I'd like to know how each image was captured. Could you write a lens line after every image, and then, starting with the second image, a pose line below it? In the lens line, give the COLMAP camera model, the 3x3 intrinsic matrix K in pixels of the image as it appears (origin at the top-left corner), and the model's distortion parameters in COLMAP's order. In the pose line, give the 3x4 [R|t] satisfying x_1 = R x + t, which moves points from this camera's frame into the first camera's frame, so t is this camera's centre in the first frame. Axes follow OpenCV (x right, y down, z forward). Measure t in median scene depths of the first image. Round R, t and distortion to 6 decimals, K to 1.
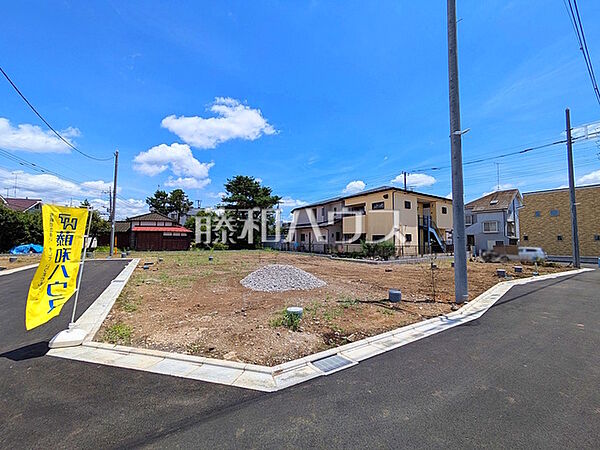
lens RADIAL K [[238.2, 0, 301.6], [0, 238.2, 224.6], [0, 0, 1]] dist [0.001062, 0.001037]
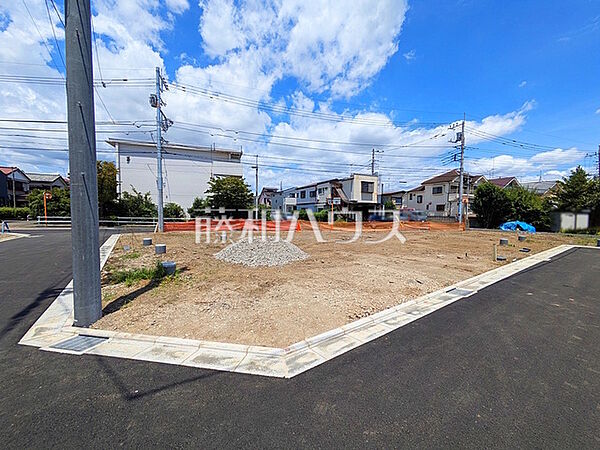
lens RADIAL K [[238.2, 0, 302.0], [0, 238.2, 225.5], [0, 0, 1]] dist [0.001062, 0.001037]
pose [[0.059897, 0.052119, -0.996843, -0.220630], [0.049139, 0.997271, 0.055094, 0.001119], [0.996994, -0.052284, 0.057172, 0.055363]]
